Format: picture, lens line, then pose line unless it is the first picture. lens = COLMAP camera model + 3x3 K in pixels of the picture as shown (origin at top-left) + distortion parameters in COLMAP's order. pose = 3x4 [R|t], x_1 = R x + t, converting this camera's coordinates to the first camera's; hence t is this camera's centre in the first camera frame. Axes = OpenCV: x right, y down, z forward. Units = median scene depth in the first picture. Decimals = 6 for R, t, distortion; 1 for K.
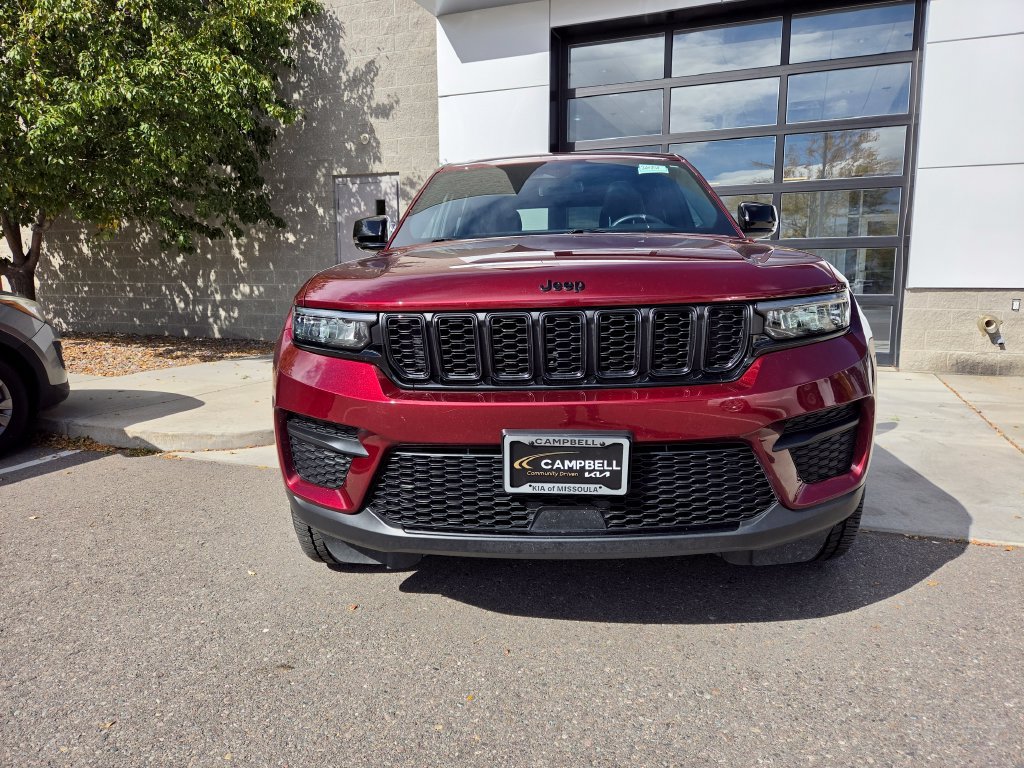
lens RADIAL K [[705.0, 0, 526.5], [0, 705.0, 381.2], [0, 0, 1]] dist [0.050480, -0.044504]
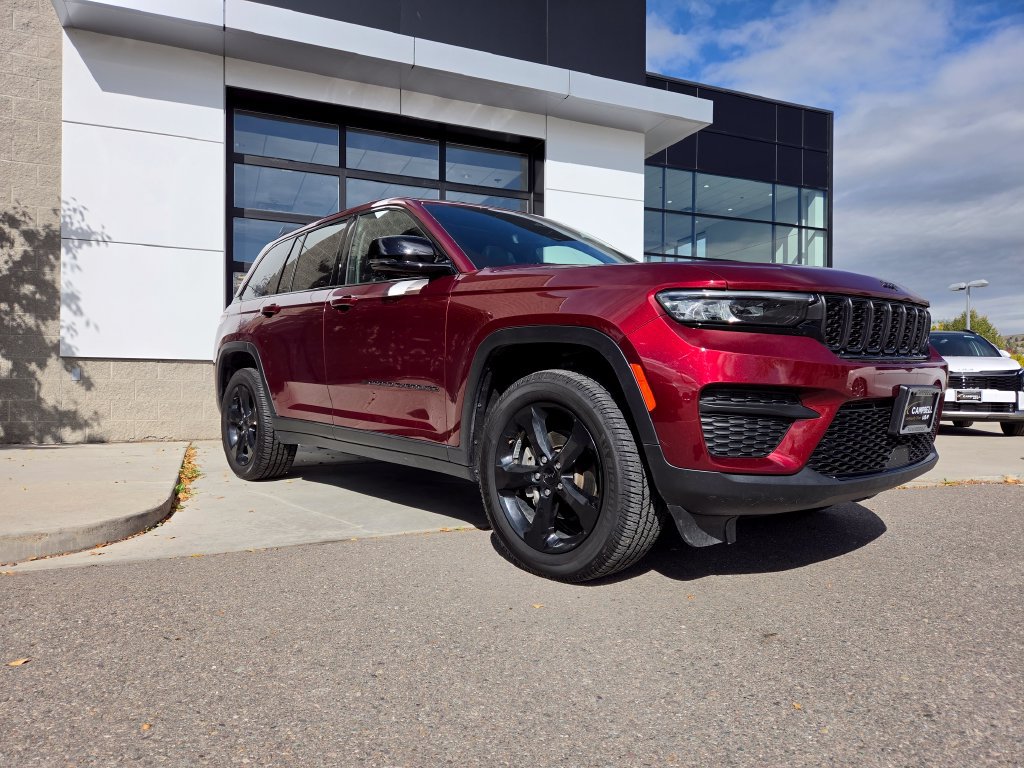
lens RADIAL K [[704.7, 0, 530.6], [0, 704.7, 380.2], [0, 0, 1]] dist [0.045815, -0.040010]
pose [[0.691236, 0.017251, 0.722423, -0.602967], [0.099433, 0.987935, -0.118732, 0.059714], [-0.715755, 0.153904, 0.681181, 0.230214]]
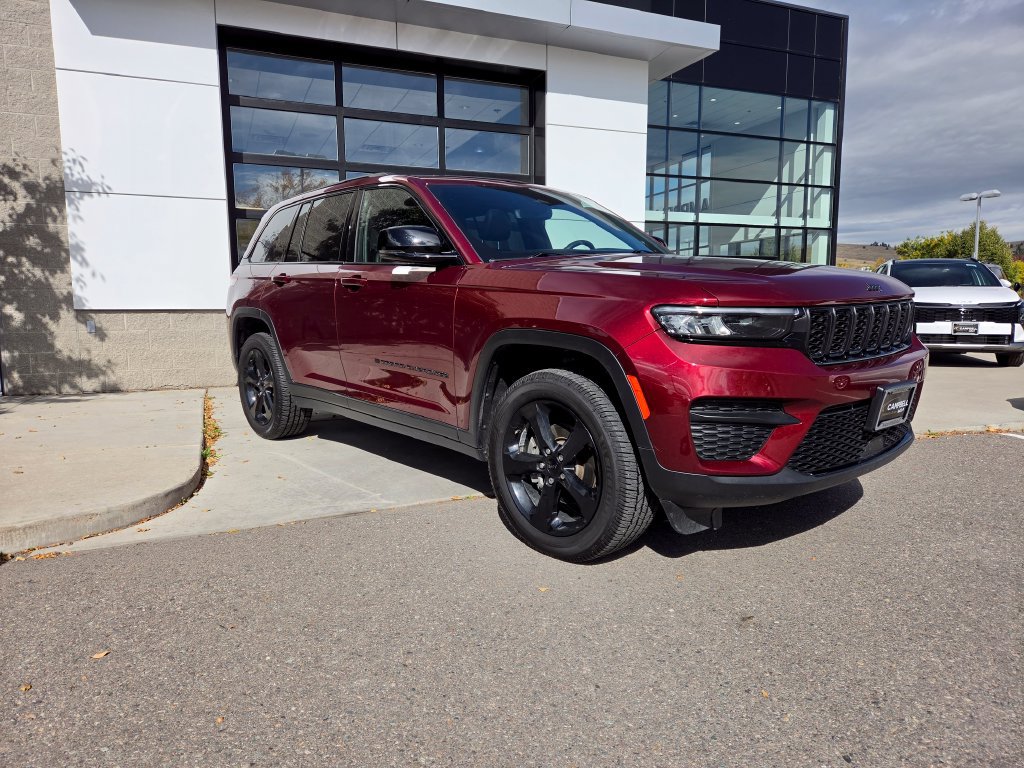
lens RADIAL K [[705.0, 0, 526.5], [0, 705.0, 381.2], [0, 0, 1]] dist [0.050480, -0.044504]
pose [[0.696120, -0.078505, 0.713620, -0.635657], [0.107274, 0.994218, 0.004731, -0.011269], [-0.709866, 0.073260, 0.700517, 0.192745]]
